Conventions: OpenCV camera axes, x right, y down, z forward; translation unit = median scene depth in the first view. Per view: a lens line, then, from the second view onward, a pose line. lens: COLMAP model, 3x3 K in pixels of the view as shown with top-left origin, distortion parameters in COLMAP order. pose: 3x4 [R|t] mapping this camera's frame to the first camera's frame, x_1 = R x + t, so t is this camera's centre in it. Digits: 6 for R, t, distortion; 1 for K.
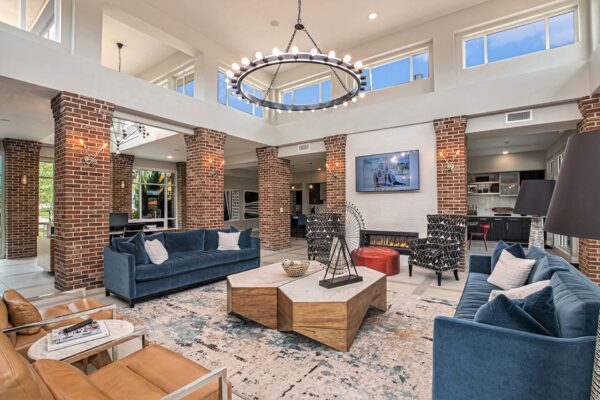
lens RADIAL K [[270.4, 0, 300.5], [0, 270.4, 200.3], [0, 0, 1]] dist [0.000569, 0.000020]
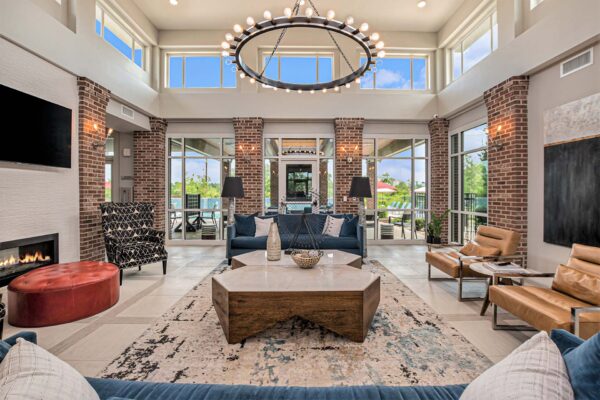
lens RADIAL K [[270.4, 0, 300.2], [0, 270.4, 196.0], [0, 0, 1]] dist [0.000569, 0.000020]
pose [[-0.574623, -0.005222, 0.818401, -0.896949], [-0.014395, 0.999889, -0.003727, 0.049057], [-0.818291, -0.013923, -0.574635, 1.838495]]
